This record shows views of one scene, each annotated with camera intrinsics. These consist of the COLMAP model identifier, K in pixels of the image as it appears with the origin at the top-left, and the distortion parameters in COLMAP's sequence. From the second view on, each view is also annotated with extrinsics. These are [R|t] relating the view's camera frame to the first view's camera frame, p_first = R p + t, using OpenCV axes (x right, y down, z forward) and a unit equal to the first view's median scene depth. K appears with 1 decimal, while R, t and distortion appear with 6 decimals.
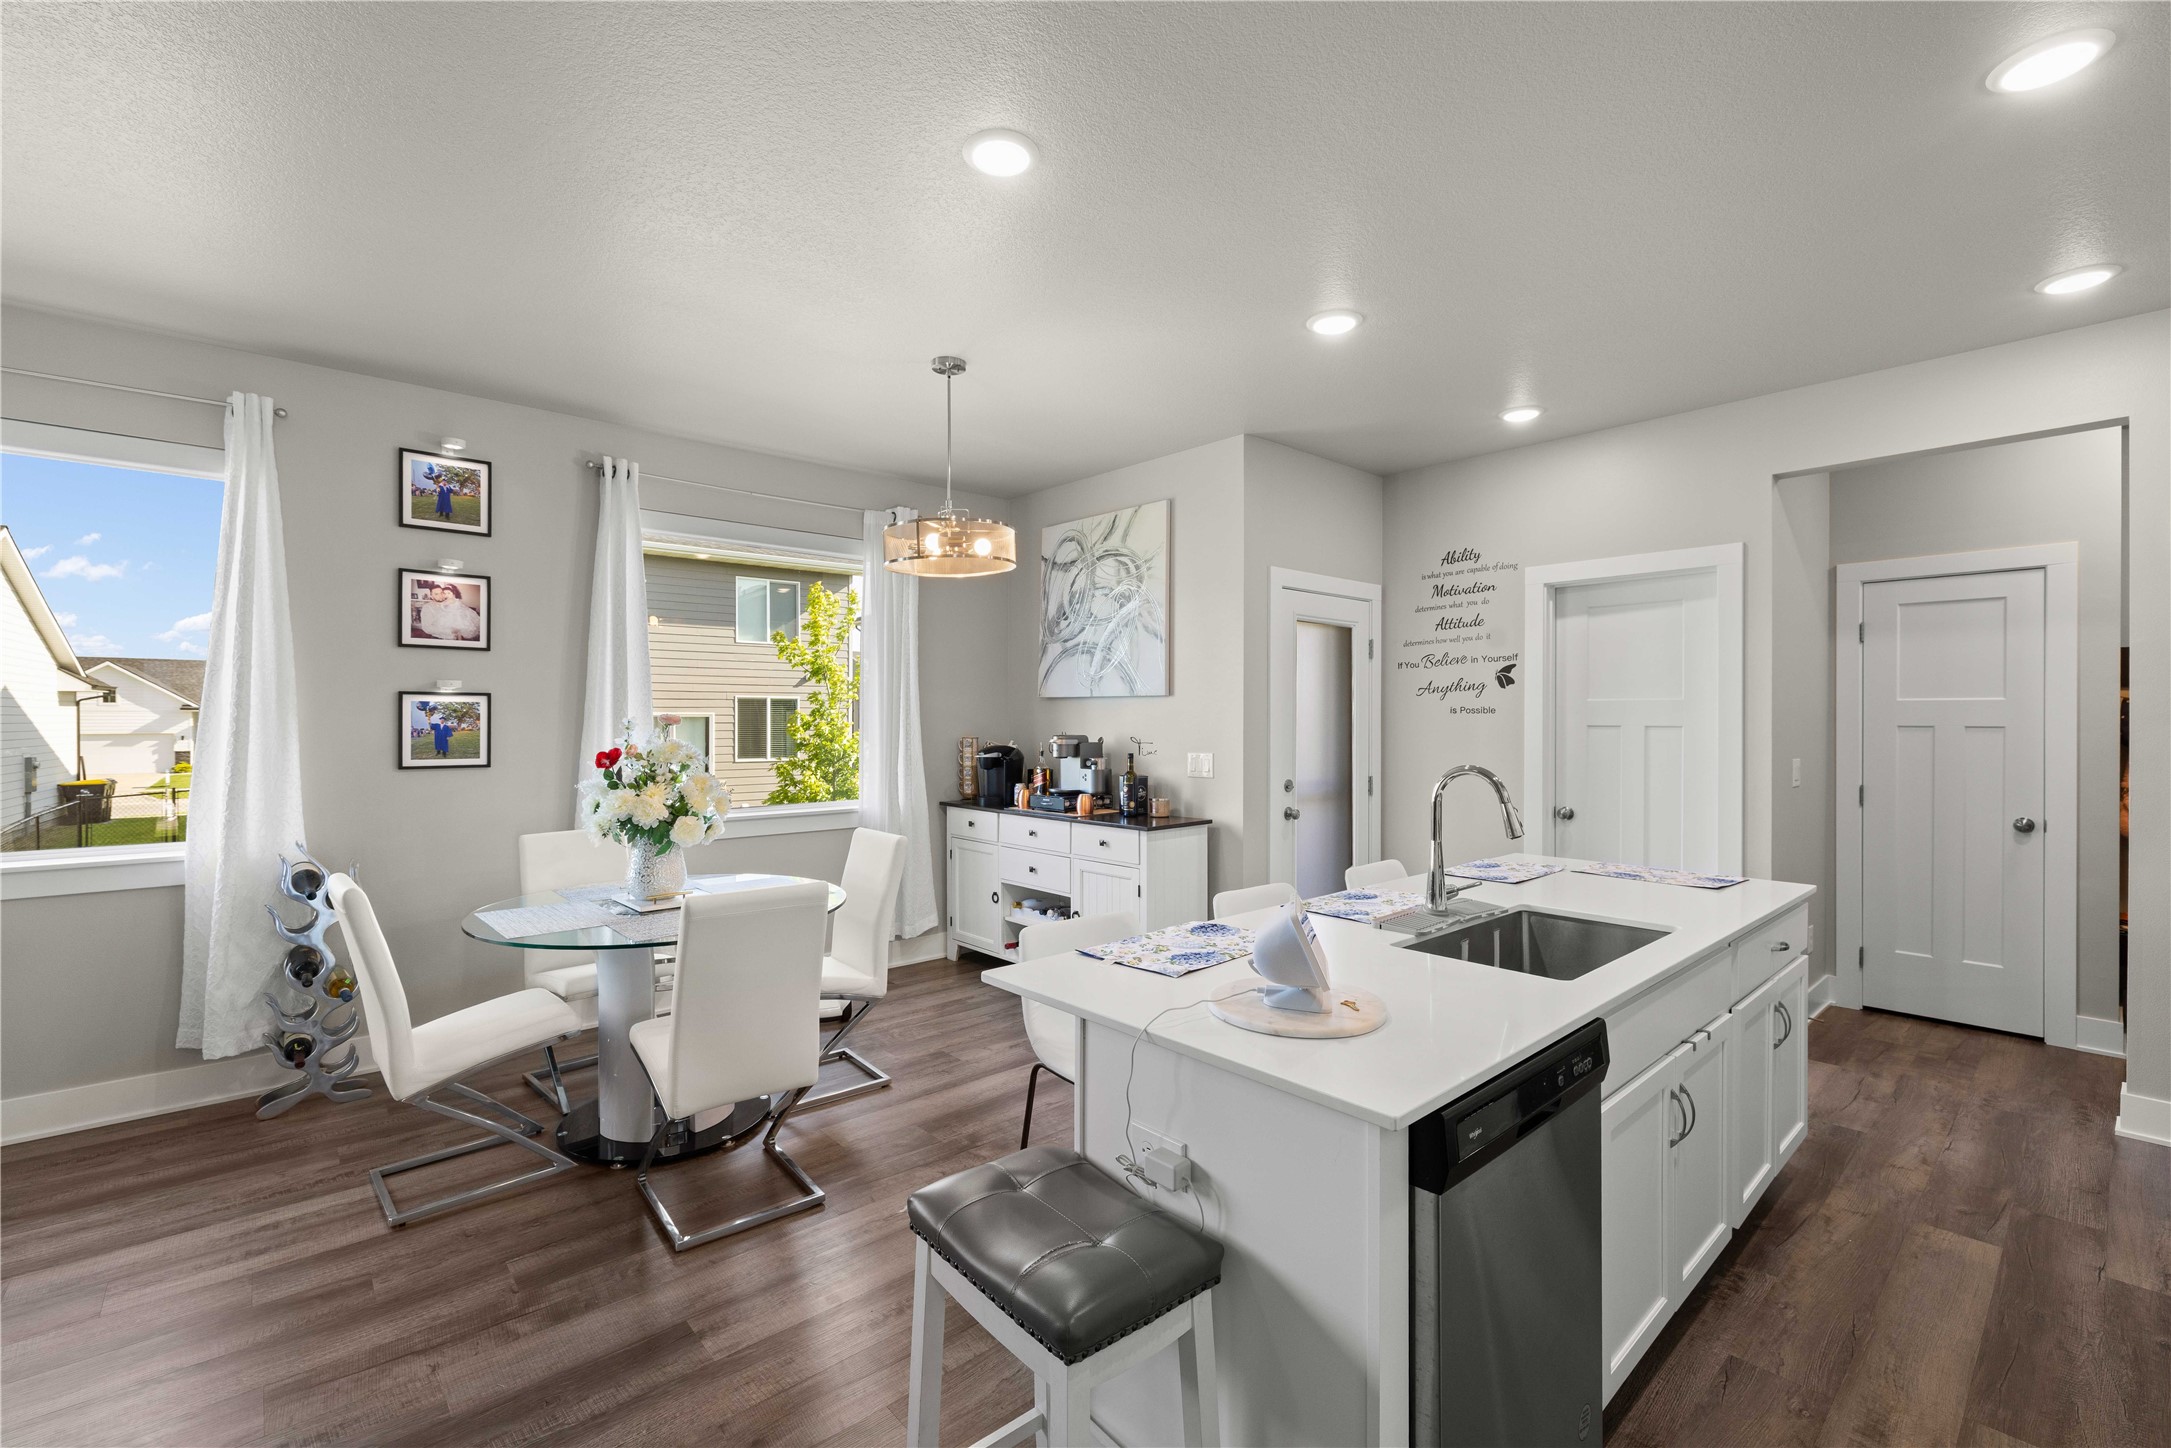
lens RADIAL K [[932.4, 0, 1083.0], [0, 932.4, 720.4], [0, 0, 1]] dist [0.000460, 0.000164]
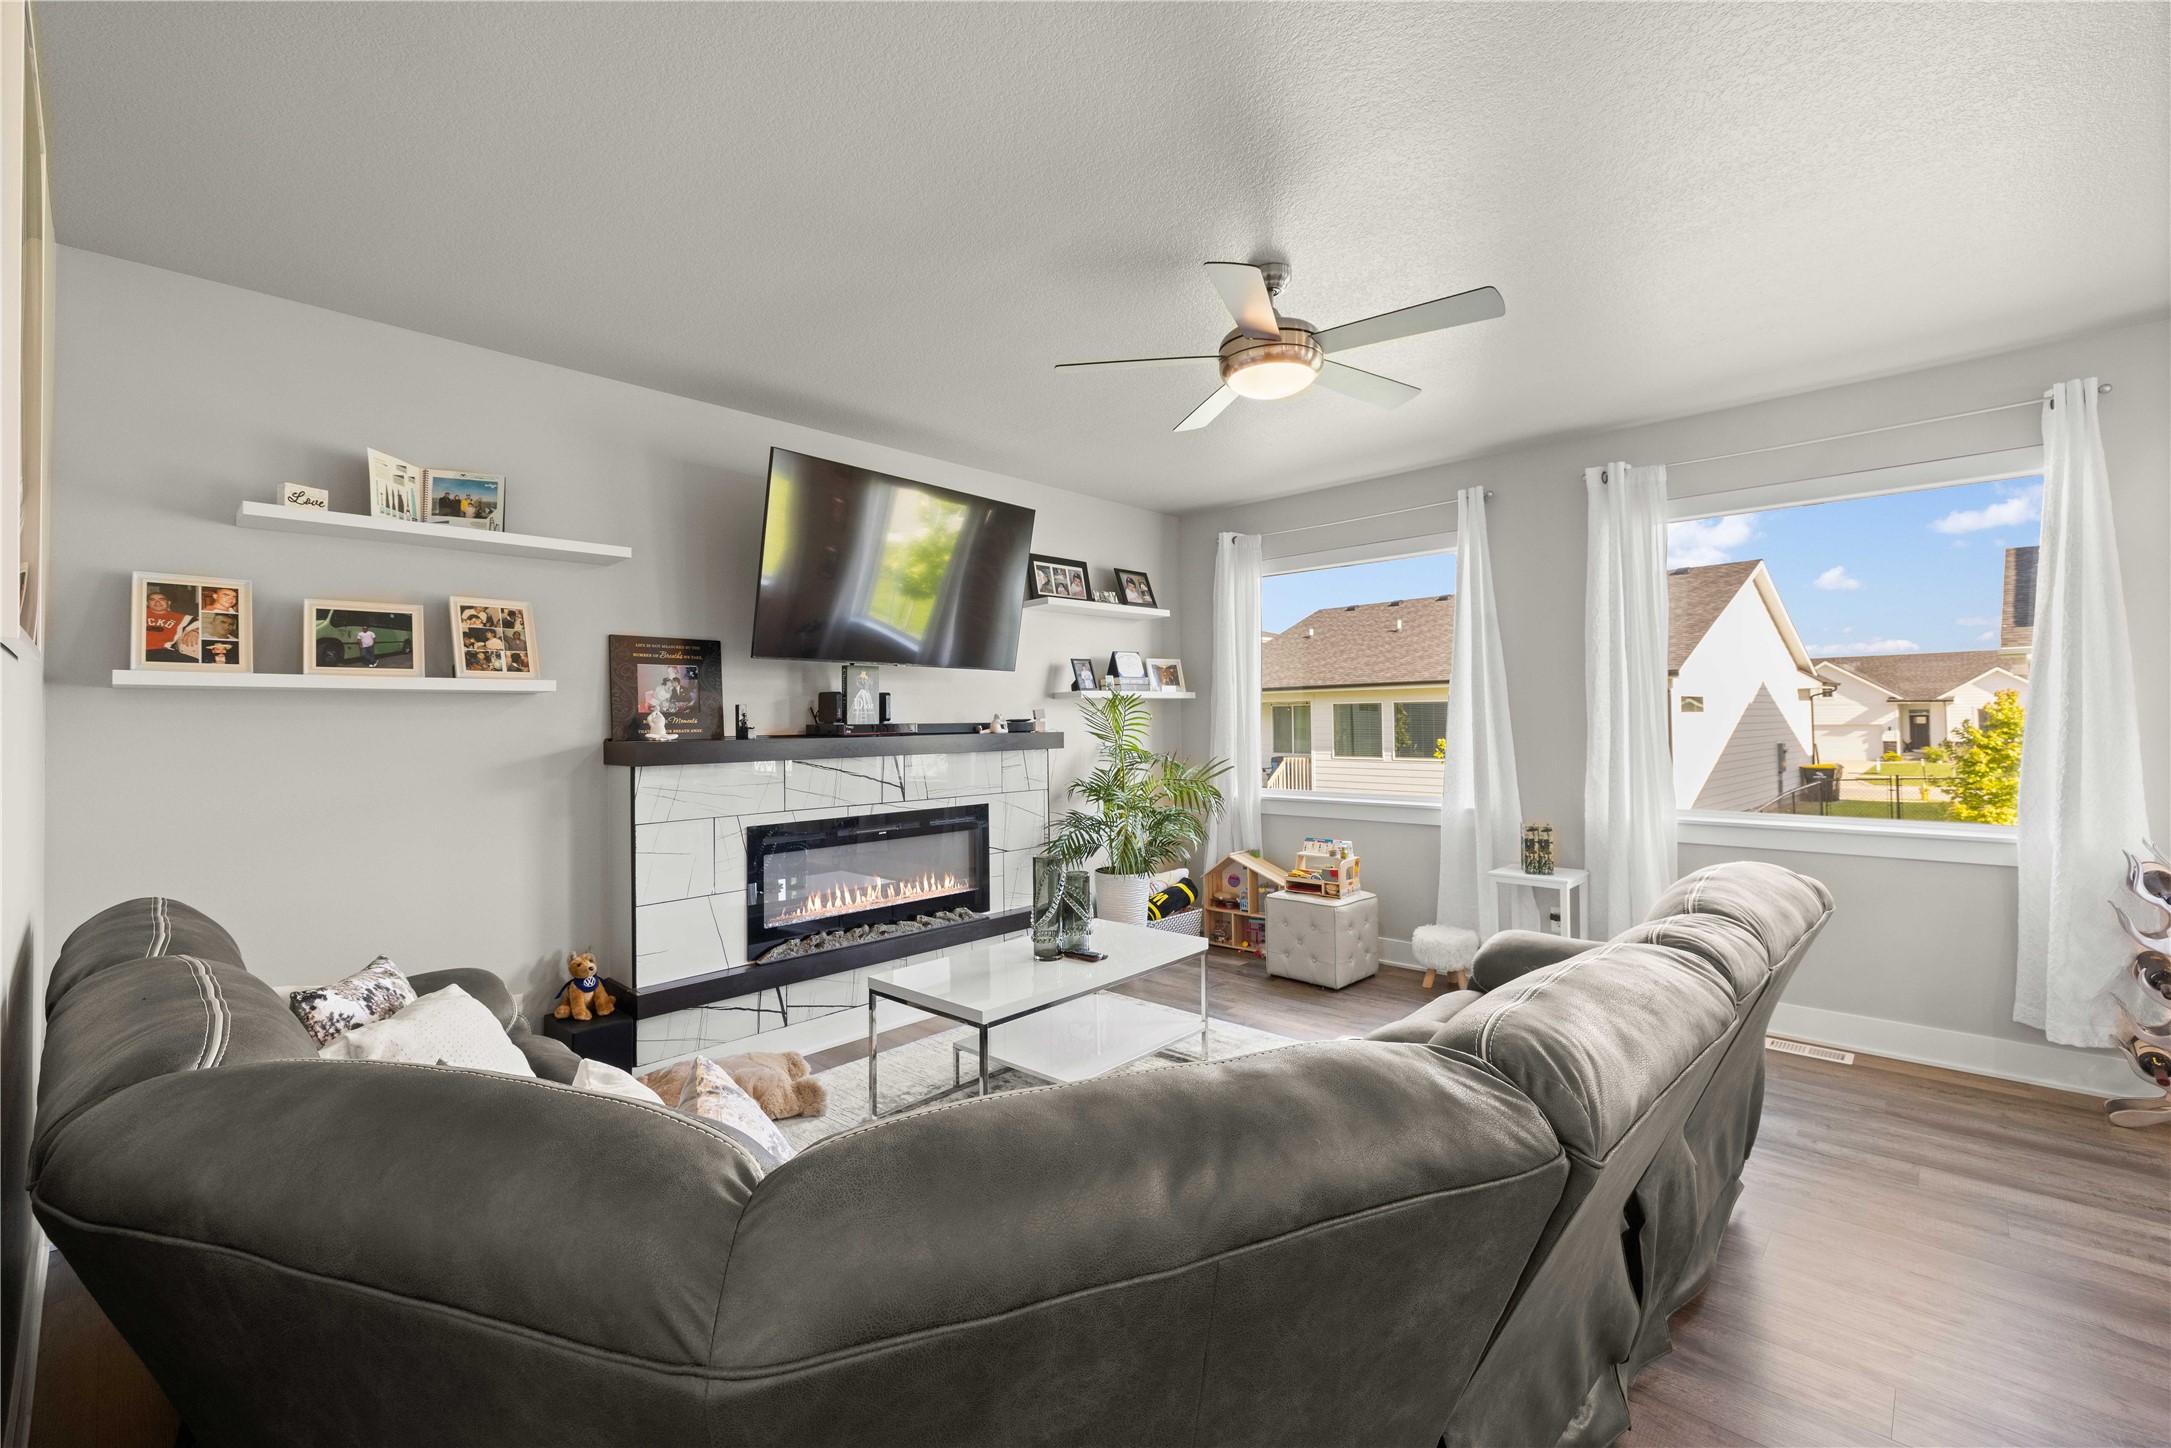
lens RADIAL K [[920.0, 0, 1087.3], [0, 920.0, 702.0], [0, 0, 1]] dist [0.001909, 0.000265]
pose [[0.085239, -0.021976, -0.996118, -0.009636], [0.011496, 0.999712, -0.021071, 0.000305], [0.996294, -0.009655, 0.085467, -0.095449]]
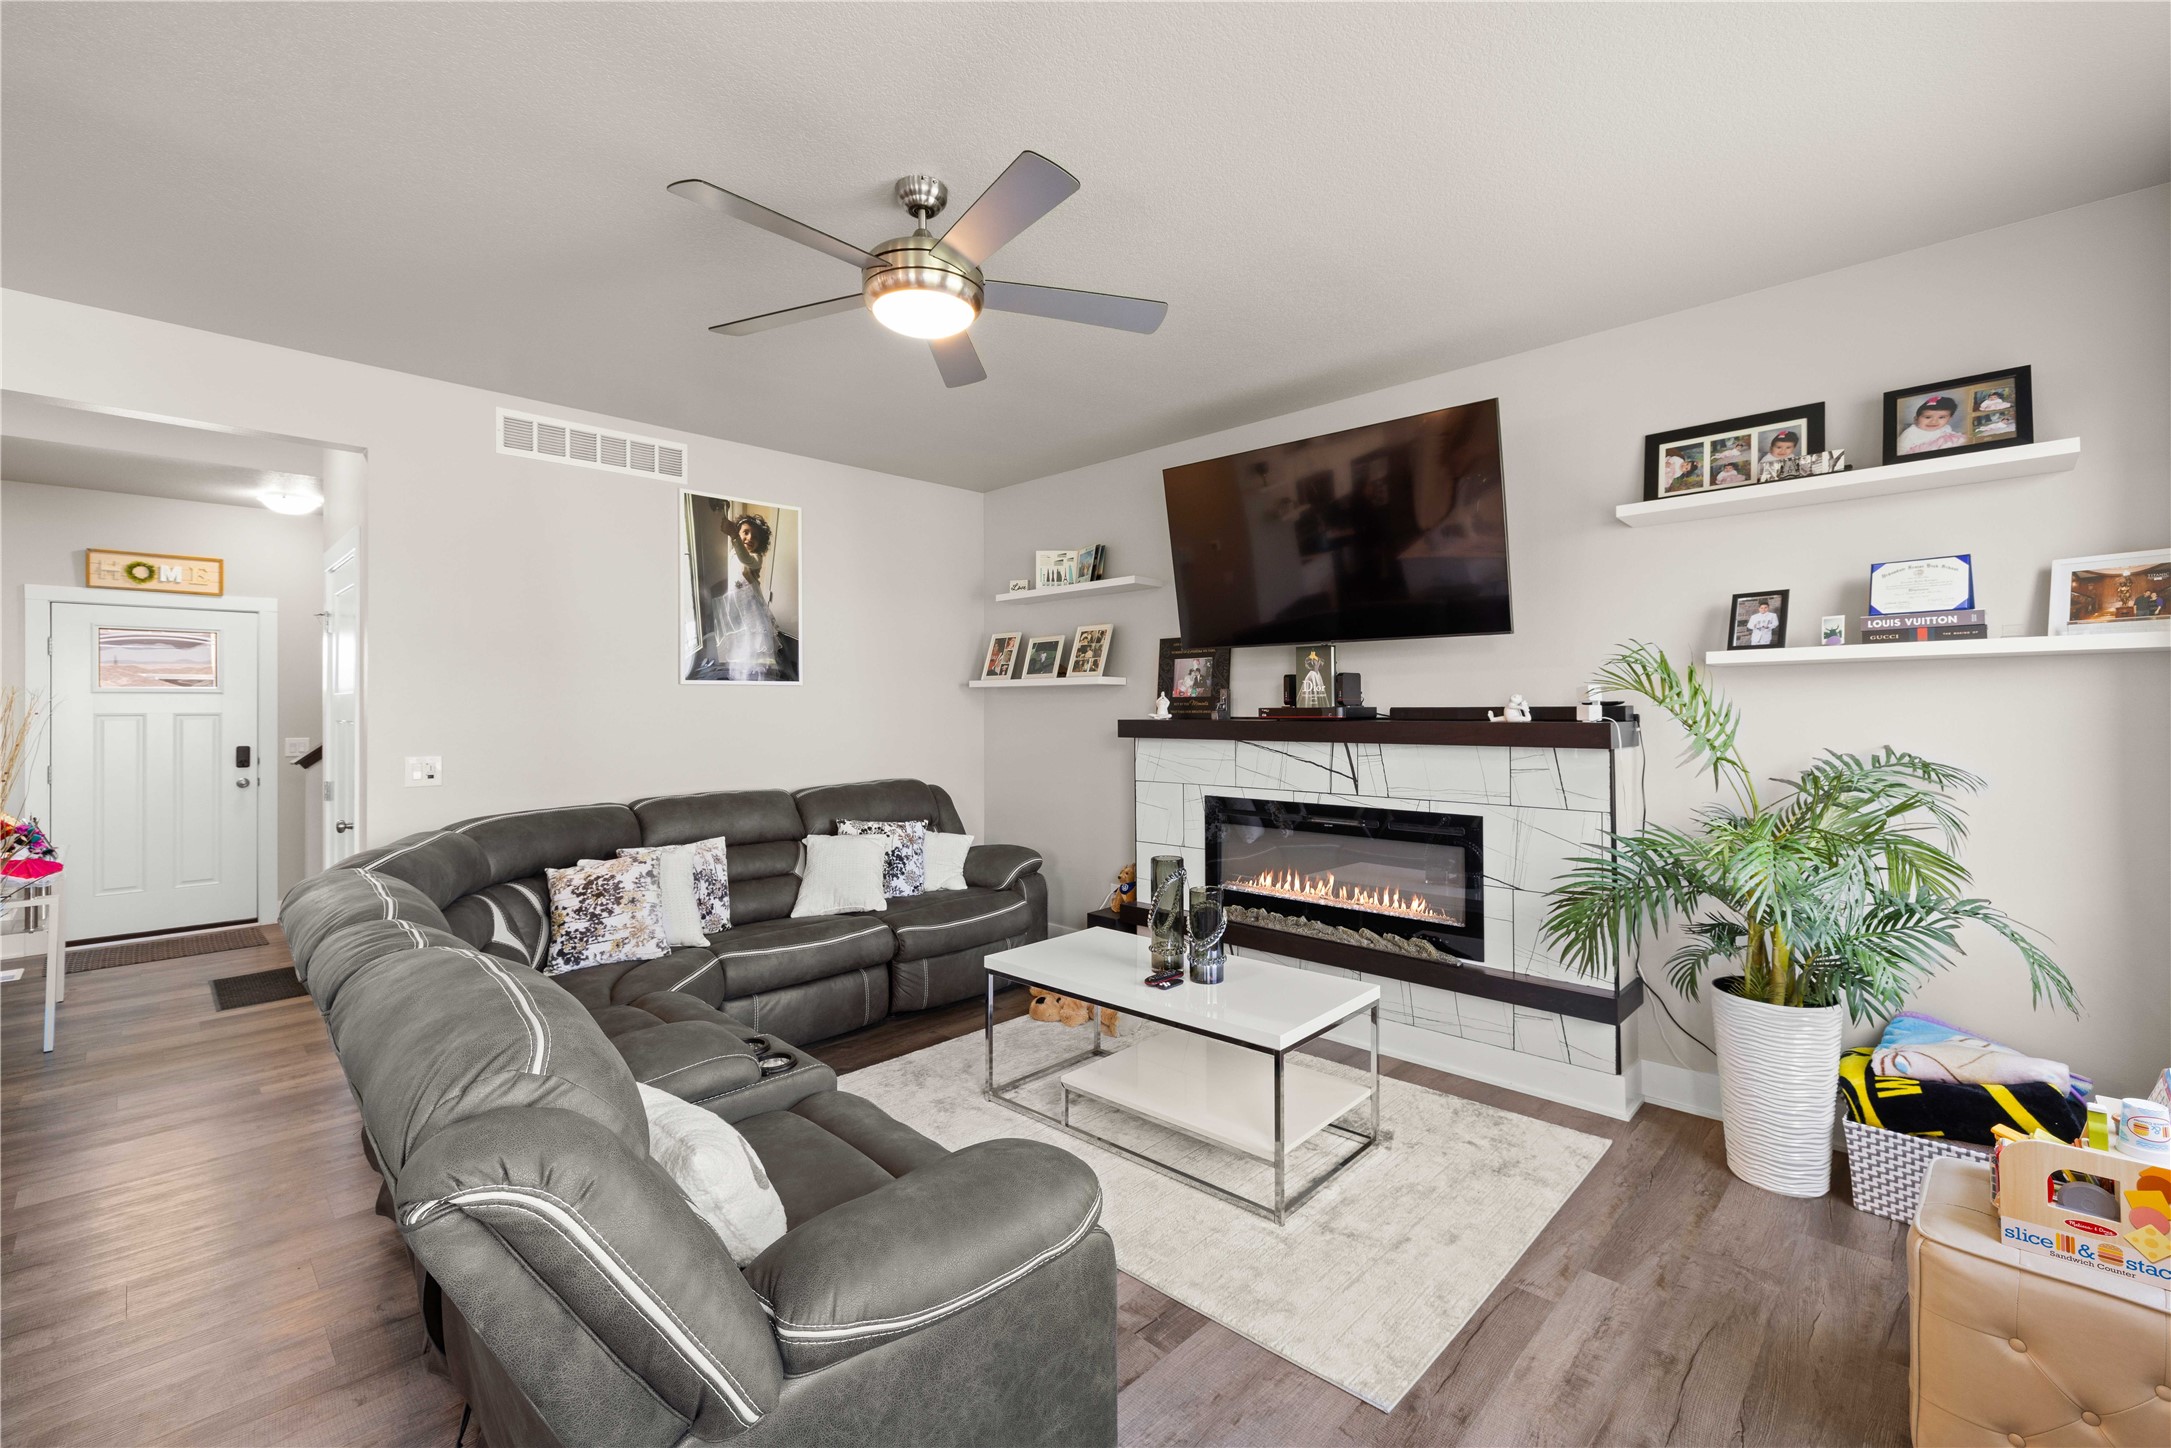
lens RADIAL K [[926.4, 0, 1085.4], [0, 926.4, 701.2], [0, 0, 1]] dist [-0.000001, 0.000424]
pose [[-0.997489, 0.005393, -0.070612, -0.648302], [0.005790, 0.999969, -0.005420, -0.002056], [0.070580, -0.005816, -0.997489, 0.599626]]
